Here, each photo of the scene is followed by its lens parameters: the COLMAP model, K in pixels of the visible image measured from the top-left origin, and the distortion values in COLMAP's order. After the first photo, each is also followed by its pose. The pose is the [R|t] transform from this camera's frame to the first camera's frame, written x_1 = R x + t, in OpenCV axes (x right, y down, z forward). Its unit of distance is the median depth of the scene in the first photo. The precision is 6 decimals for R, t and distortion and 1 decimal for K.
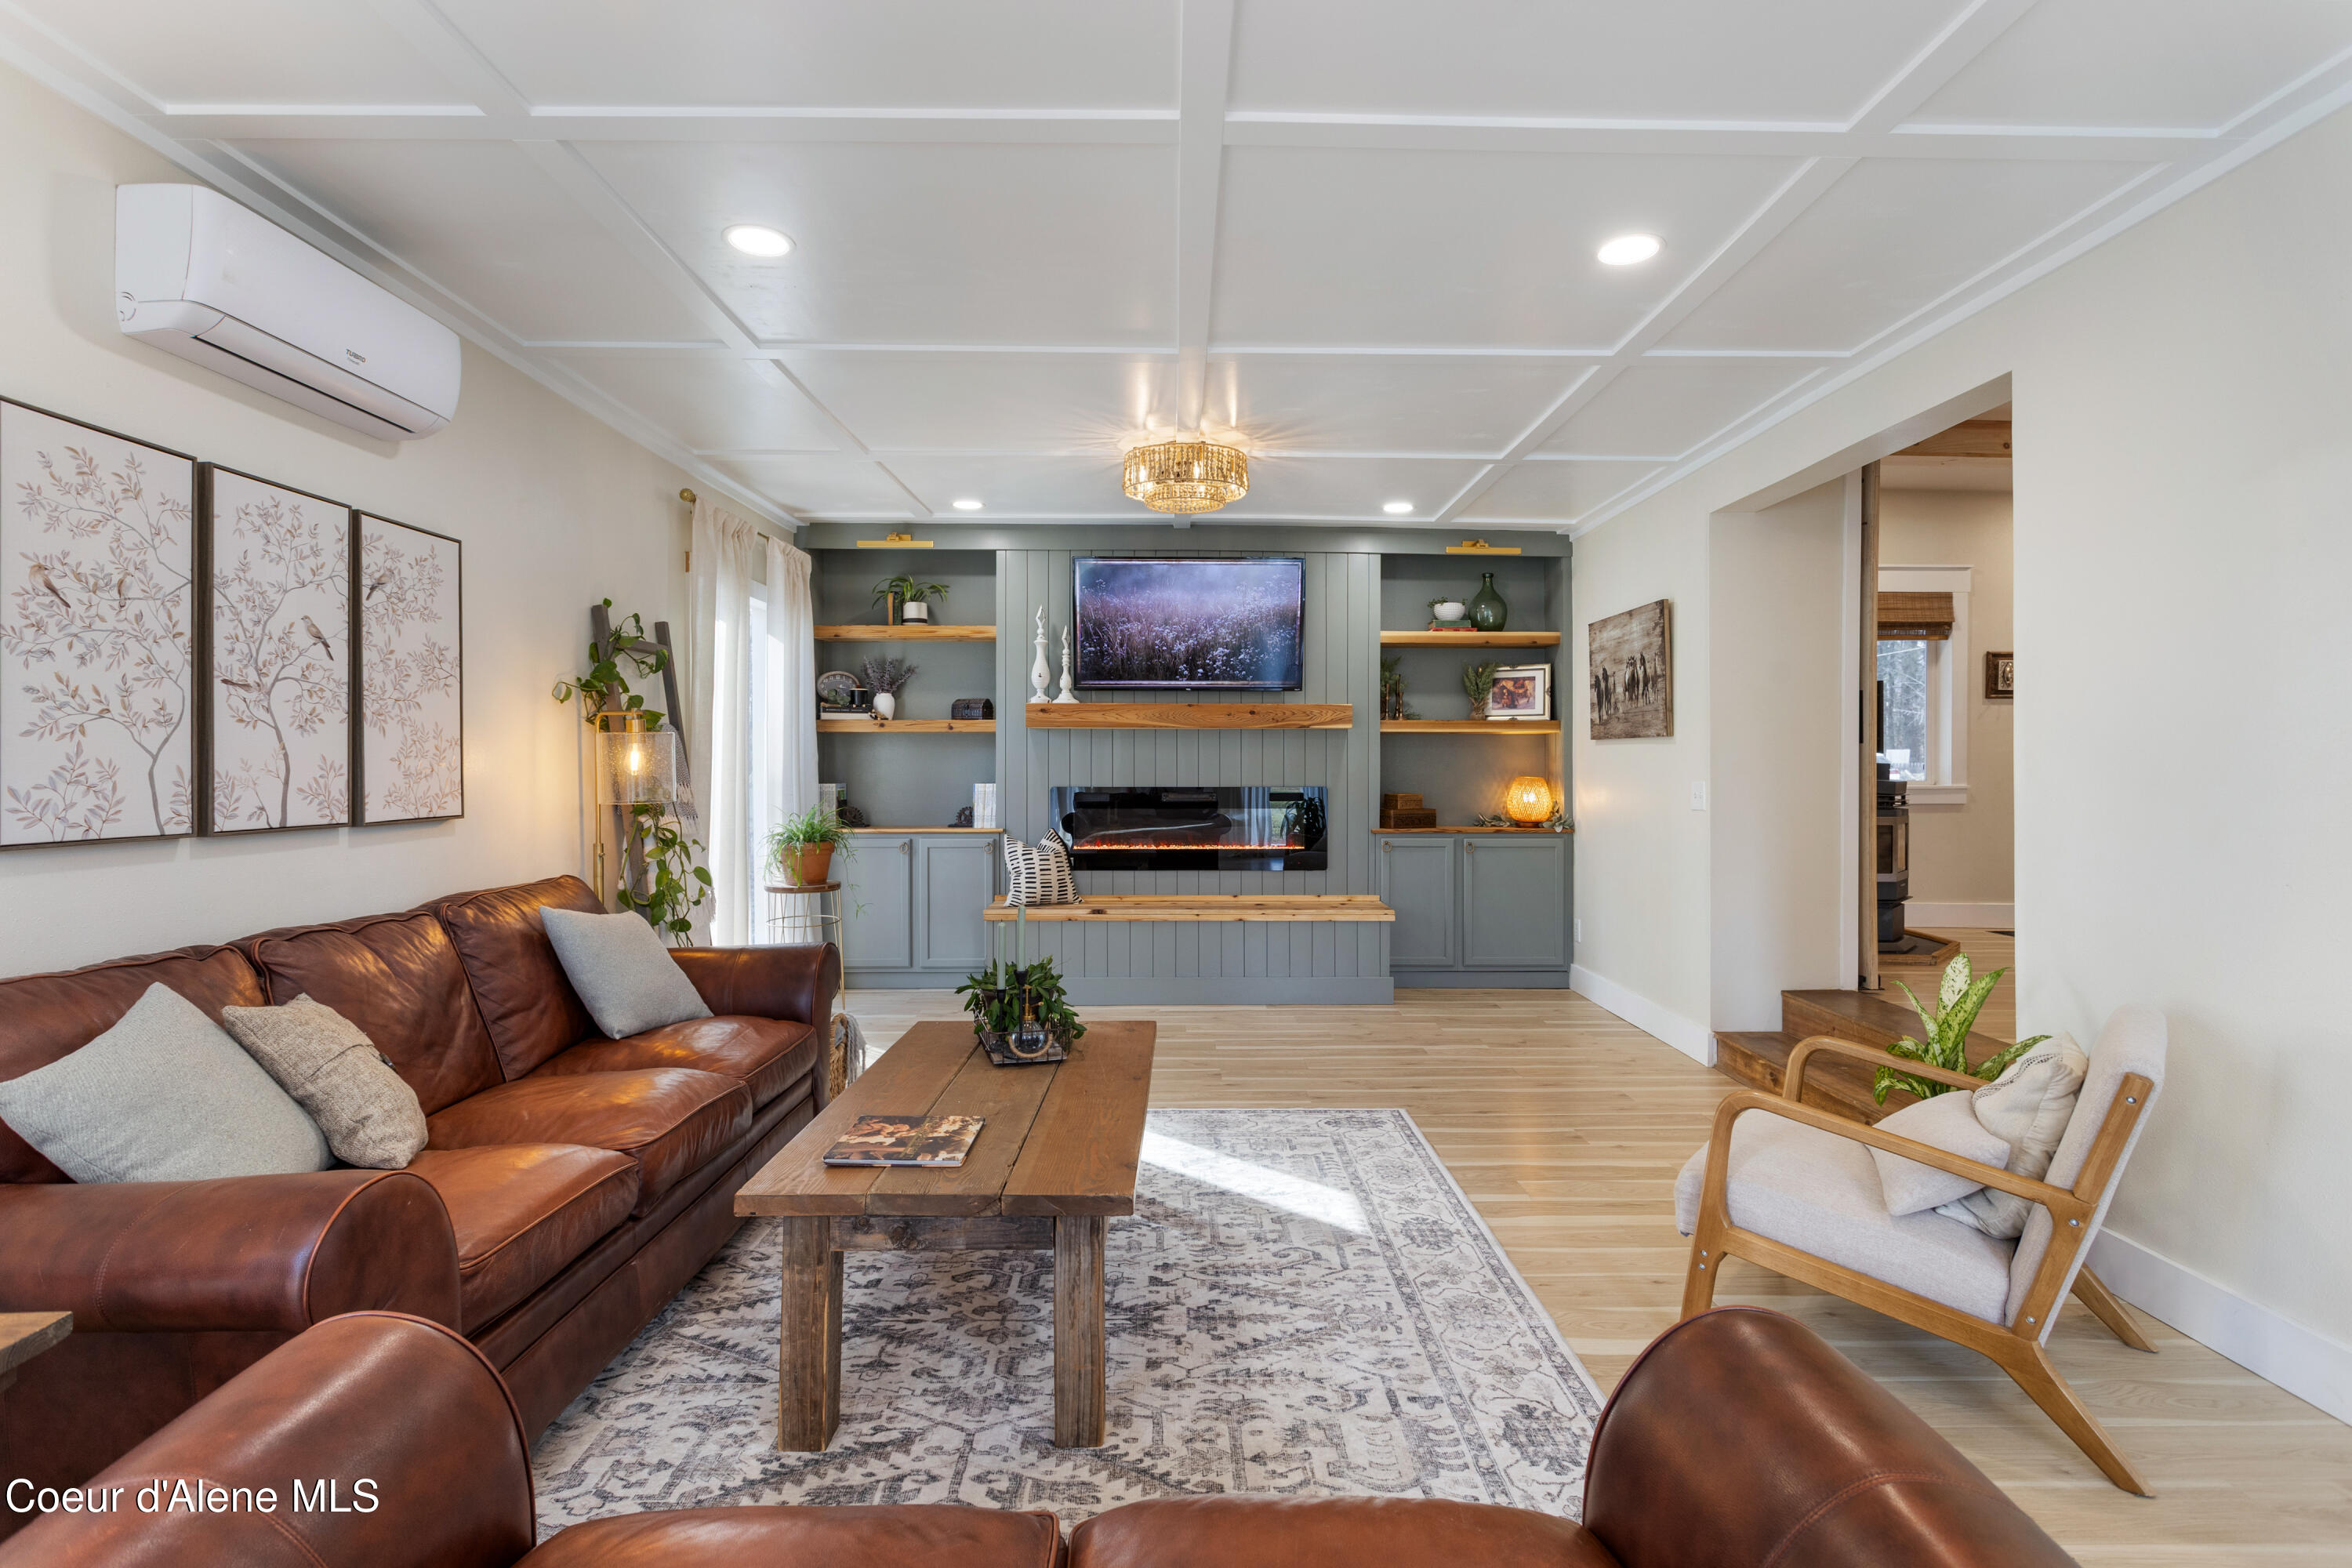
lens RADIAL K [[1138.5, 0, 1198.5], [0, 1138.5, 782.7], [0, 0, 1]] dist [-0.001837, 0.003014]
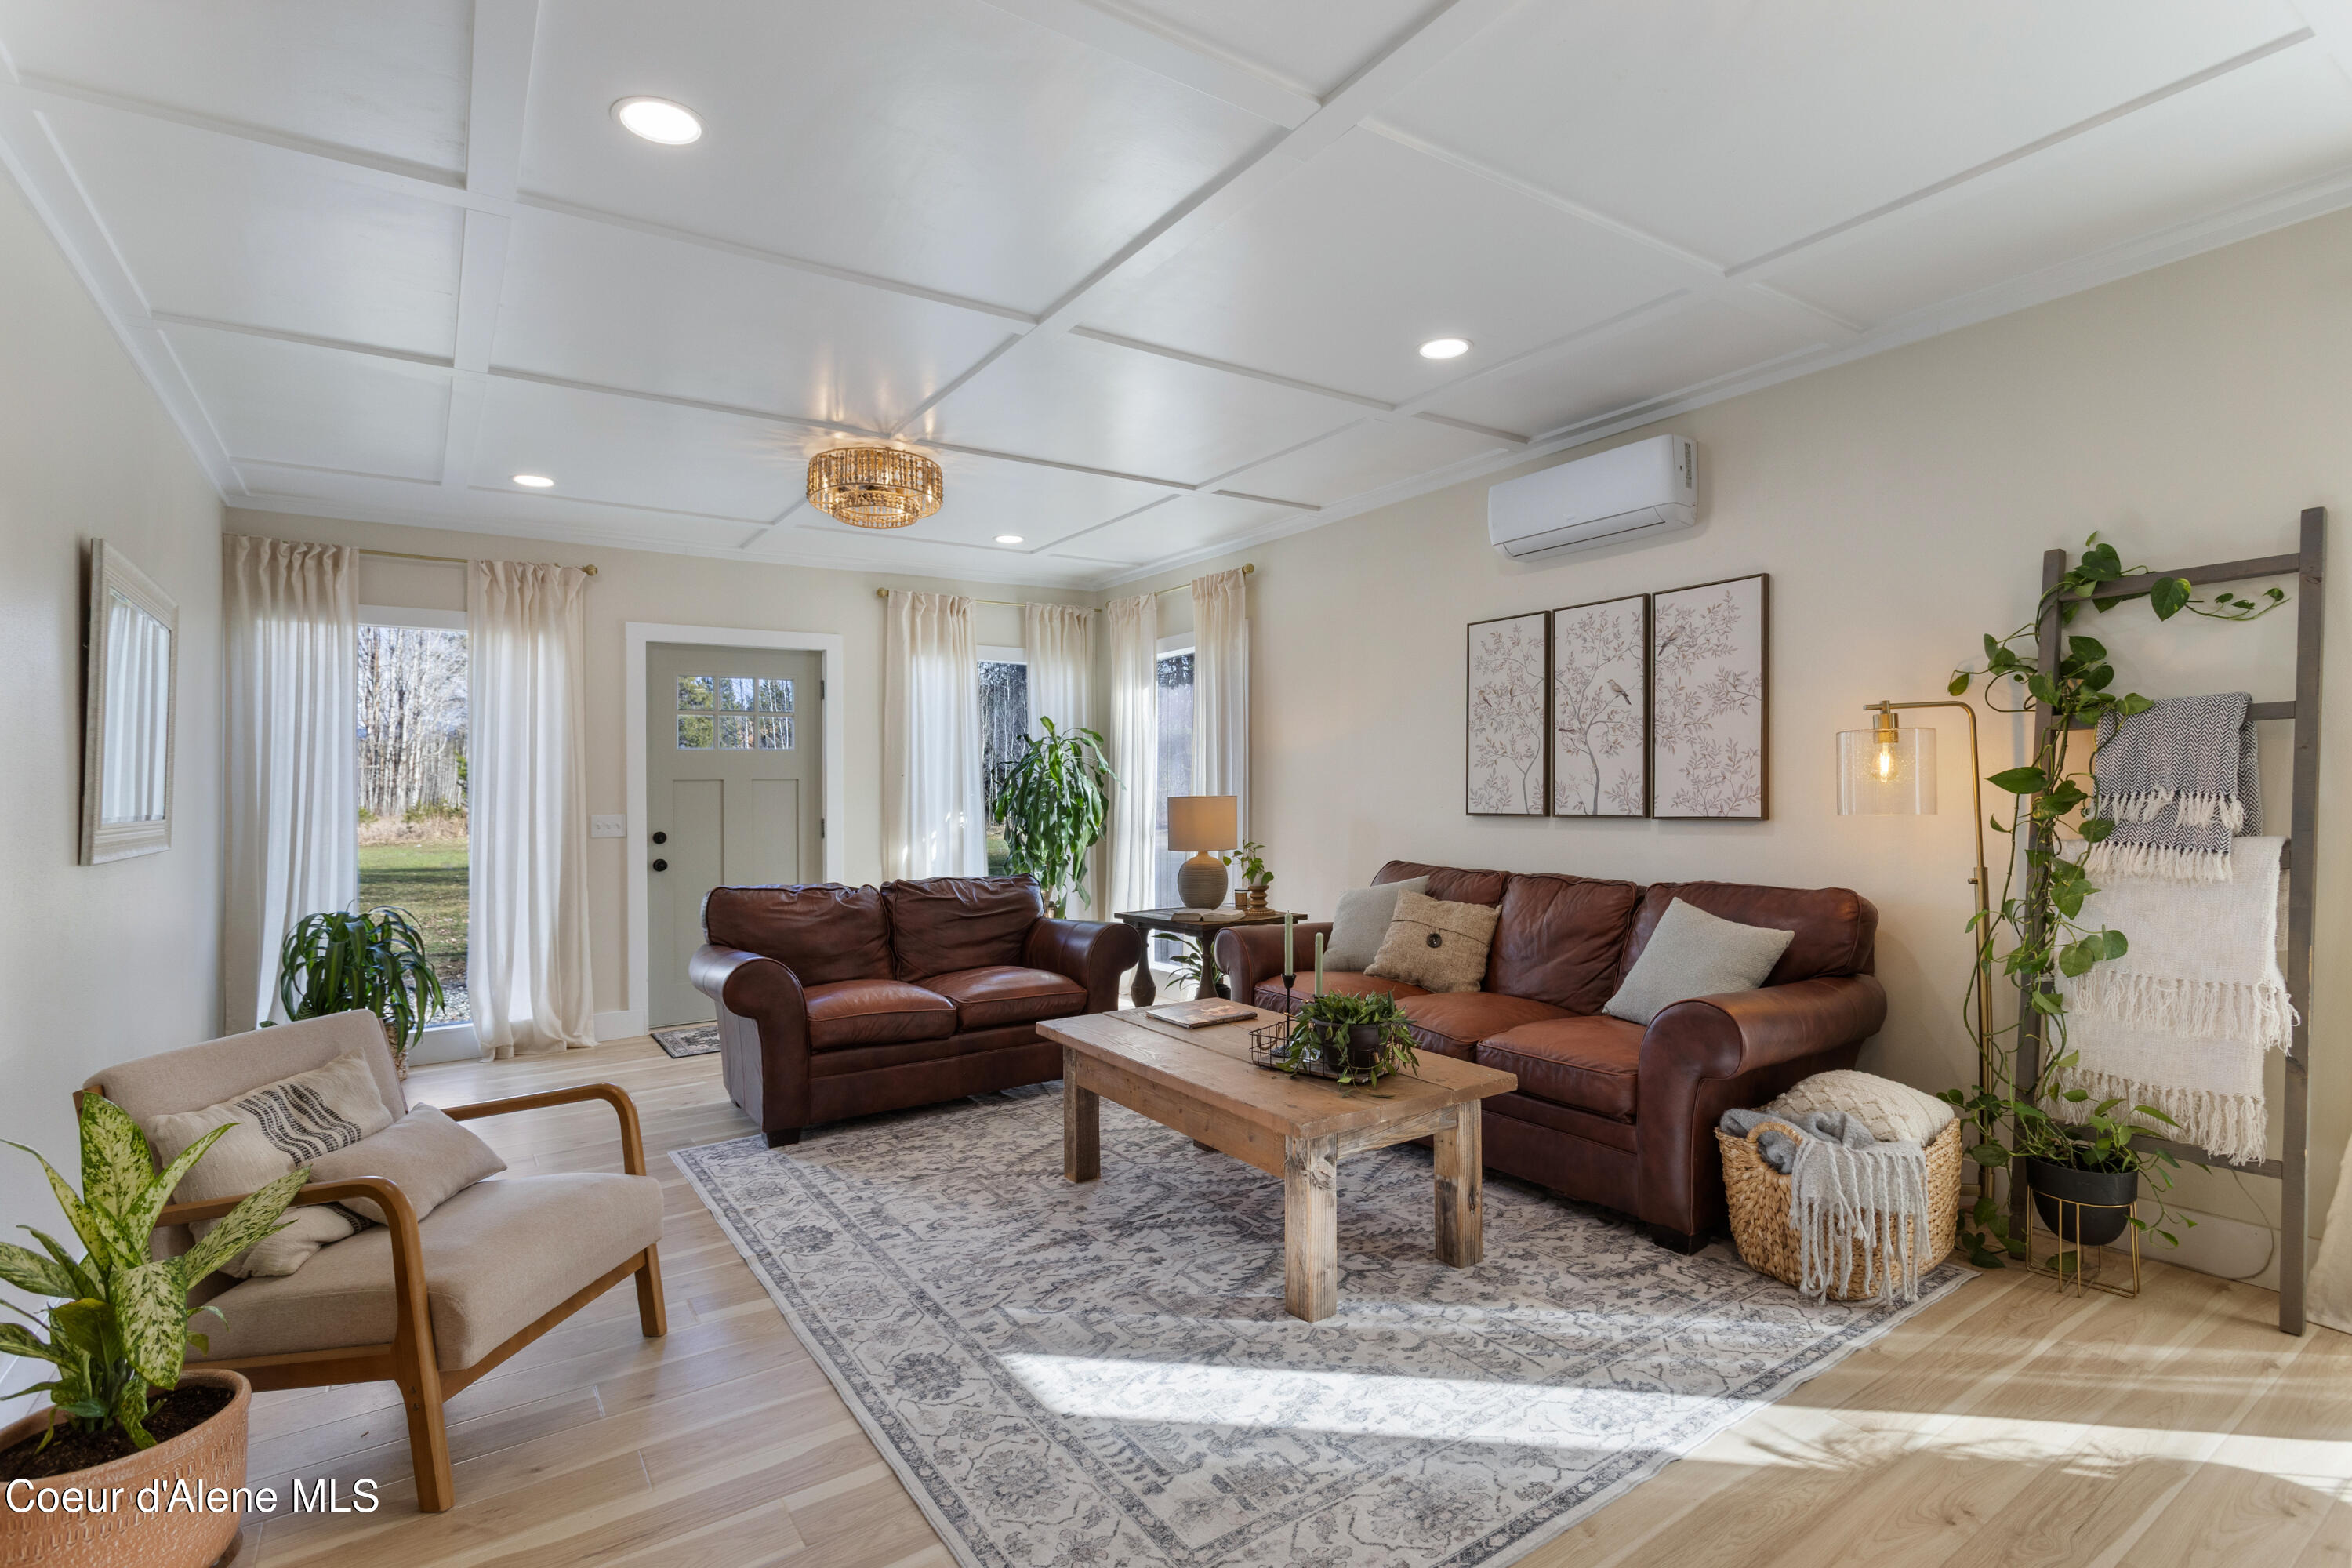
lens RADIAL K [[1138.5, 0, 1194.0], [0, 1138.5, 778.0], [0, 0, 1]] dist [-0.001837, 0.003014]
pose [[-0.843807, 0.014911, -0.536440, 0.487428], [0.013556, 0.999887, 0.006469, -0.028585], [0.536476, -0.001814, -0.843914, 1.859652]]
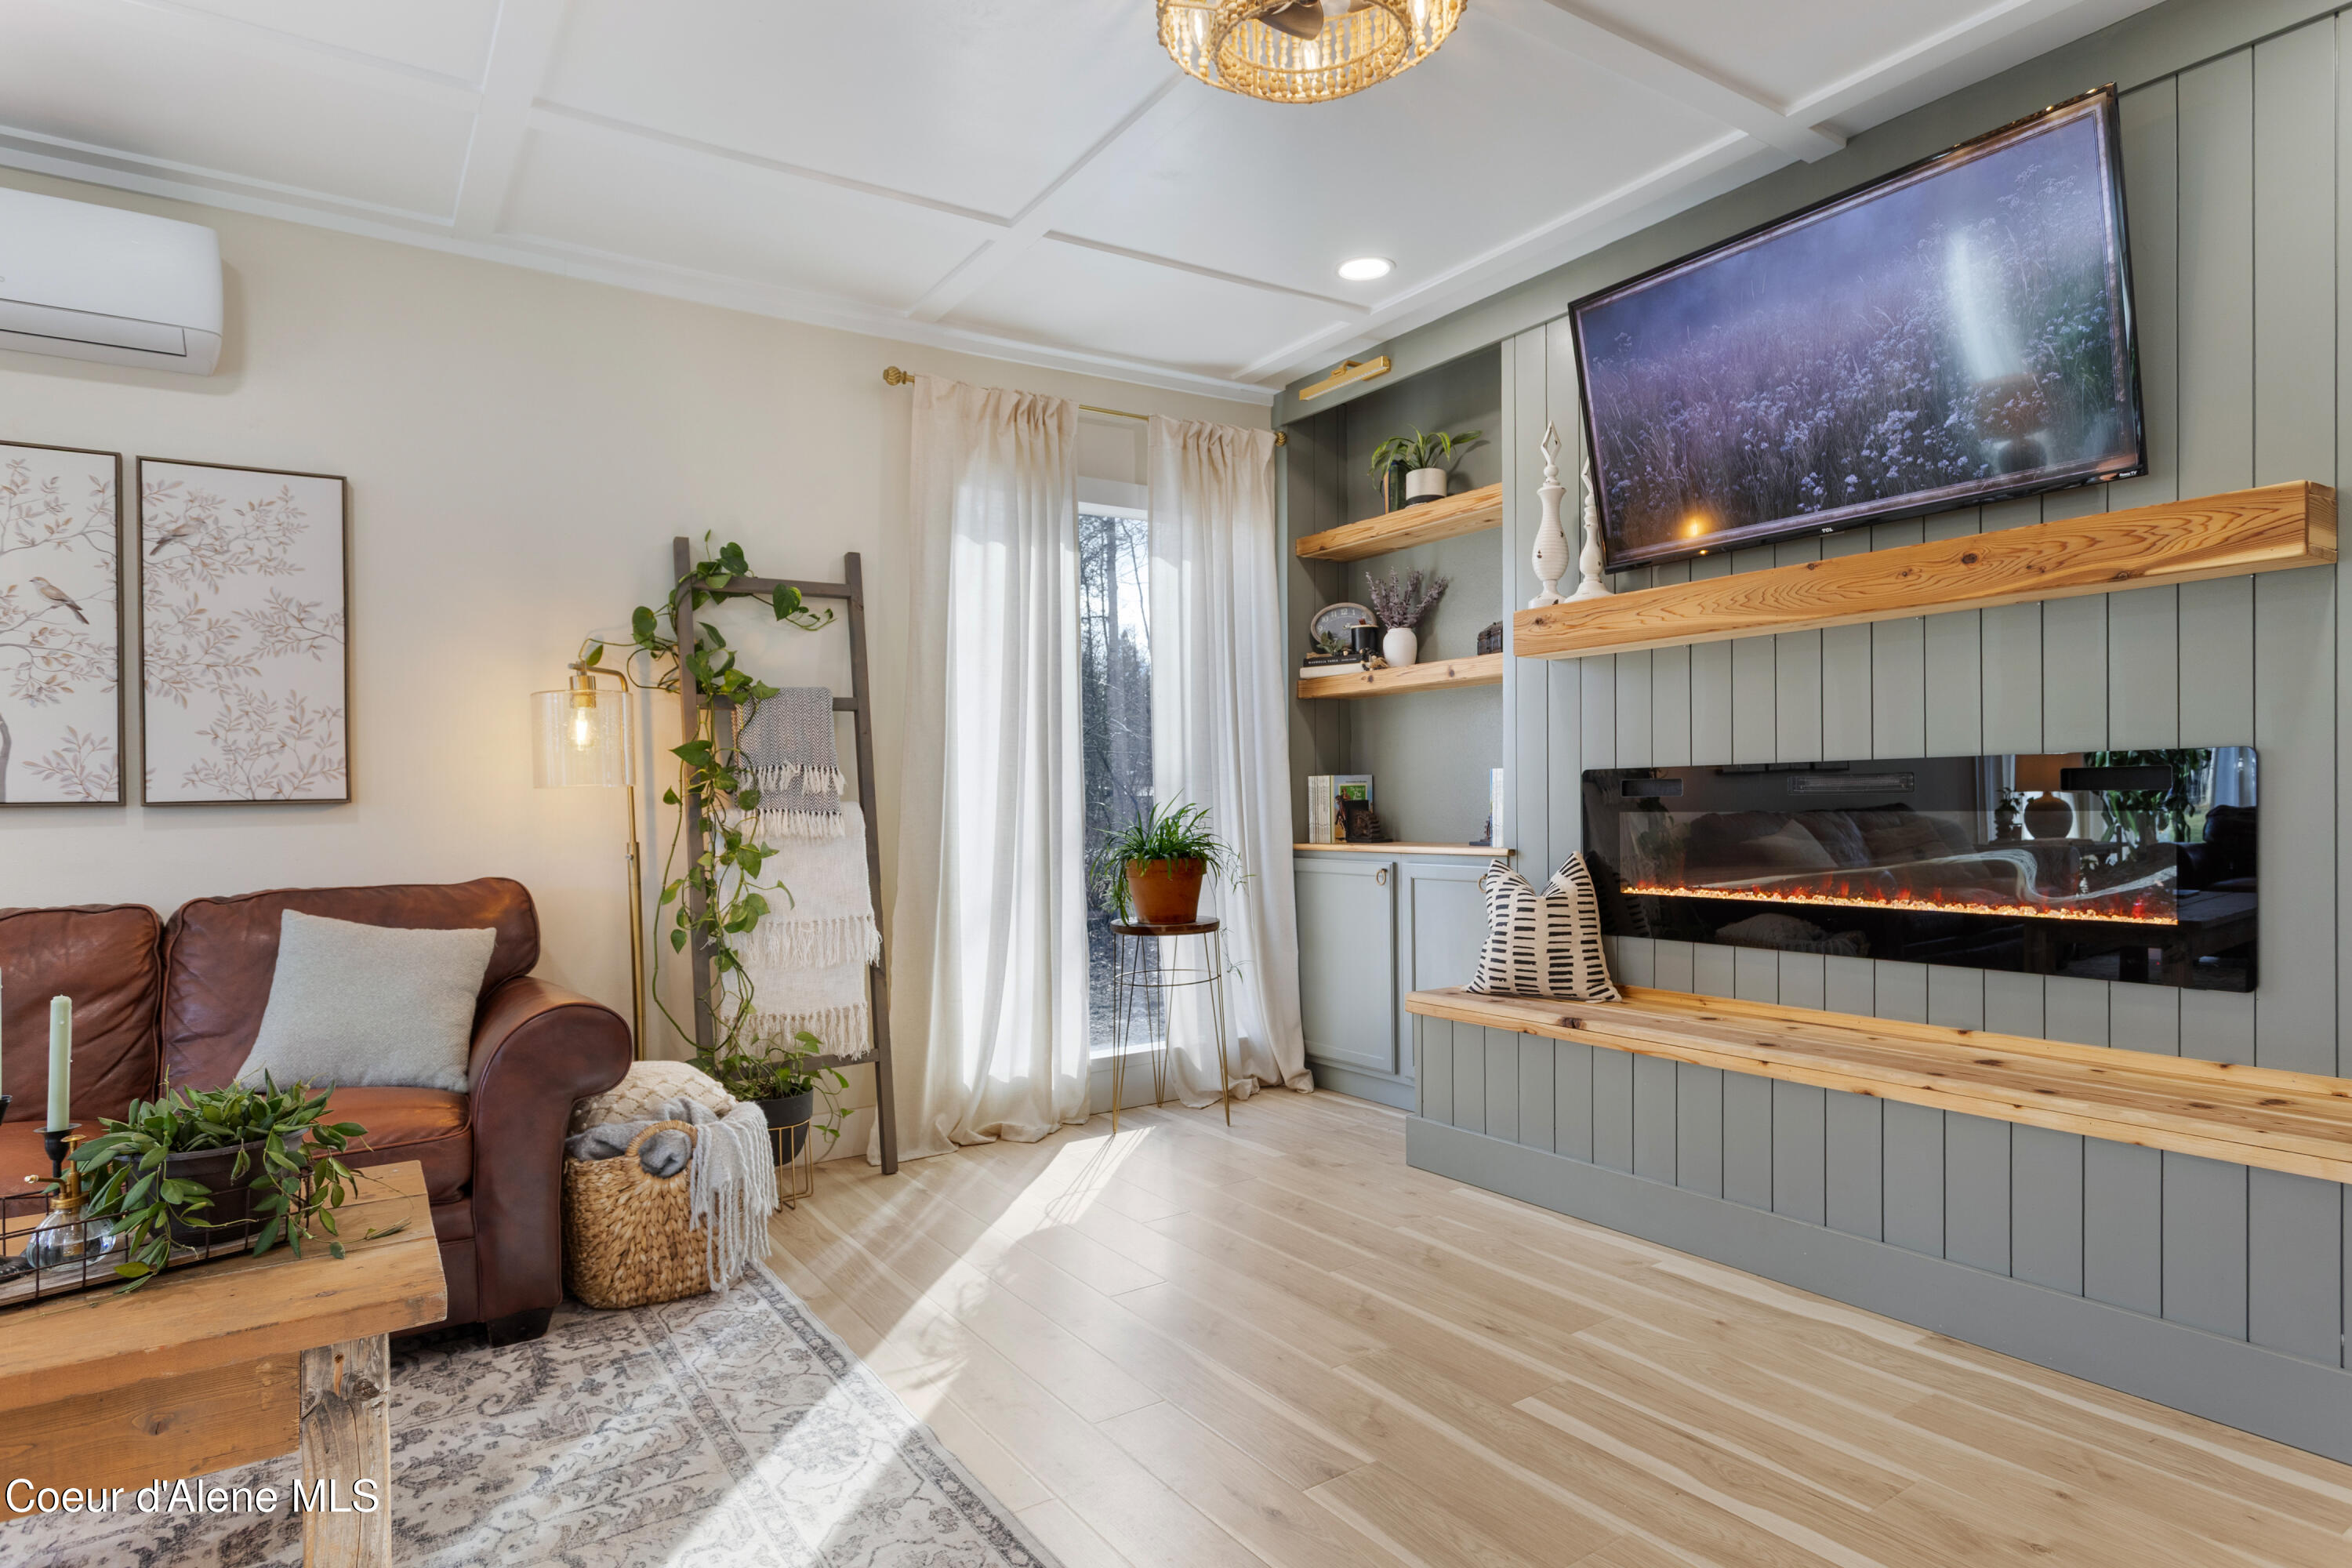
lens RADIAL K [[1328.5, 0, 1146.2], [0, 1328.5, 831.9], [0, 0, 1]] dist [0.021832, -0.002720]
pose [[0.532098, 0.011518, -0.846604, 0.590897], [0.004557, 0.999854, 0.016467, 0.044495], [0.846670, -0.012620, 0.531968, 1.096222]]
